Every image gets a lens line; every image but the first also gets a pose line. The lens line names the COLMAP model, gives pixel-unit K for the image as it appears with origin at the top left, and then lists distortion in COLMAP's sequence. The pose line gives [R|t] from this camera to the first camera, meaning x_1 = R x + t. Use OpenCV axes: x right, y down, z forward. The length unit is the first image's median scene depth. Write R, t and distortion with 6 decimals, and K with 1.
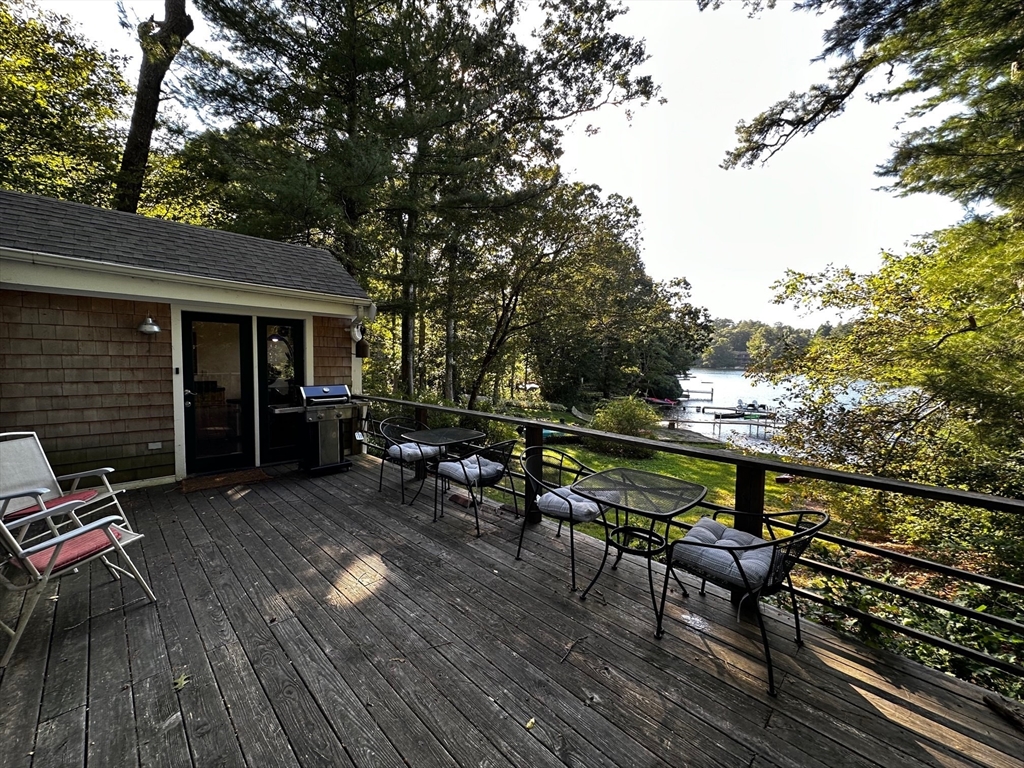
lens RADIAL K [[408.0, 0, 513.4], [0, 408.0, 384.1], [0, 0, 1]] dist [-0.007714, 0.000062]
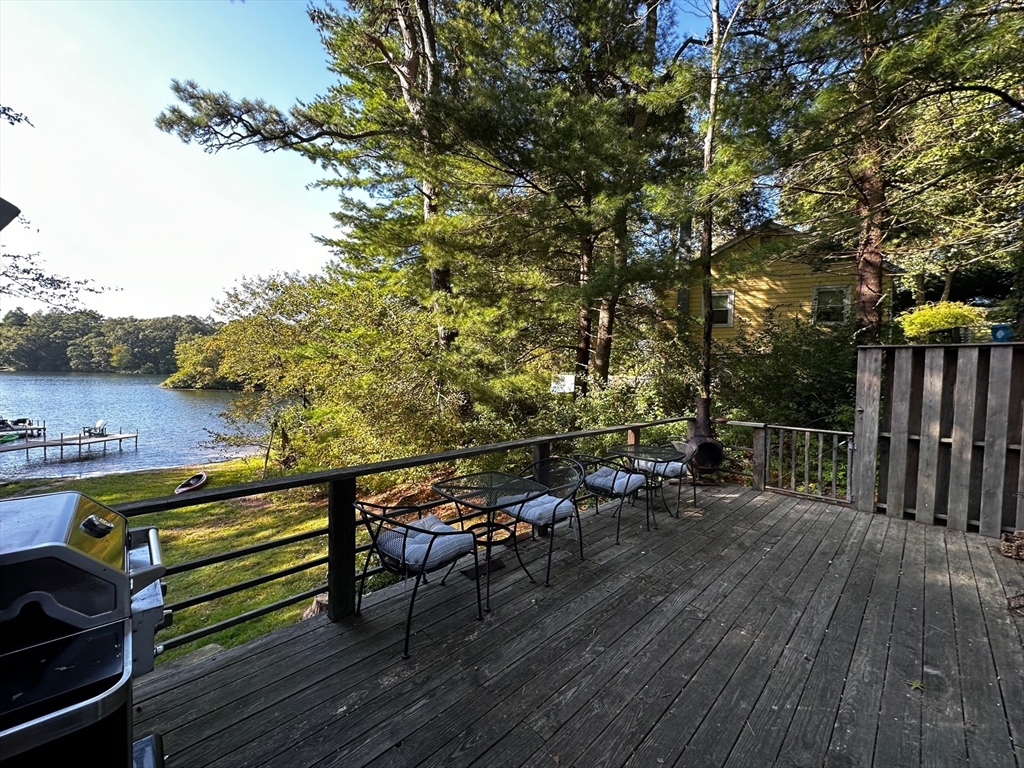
lens RADIAL K [[408.0, 0, 513.8], [0, 408.0, 389.0], [0, 0, 1]] dist [-0.007714, 0.000062]
pose [[0.020982, -0.061825, 0.997866, -0.077512], [0.049782, 0.996913, 0.060719, -0.007740], [-0.998540, 0.048401, 0.023995, 0.083215]]
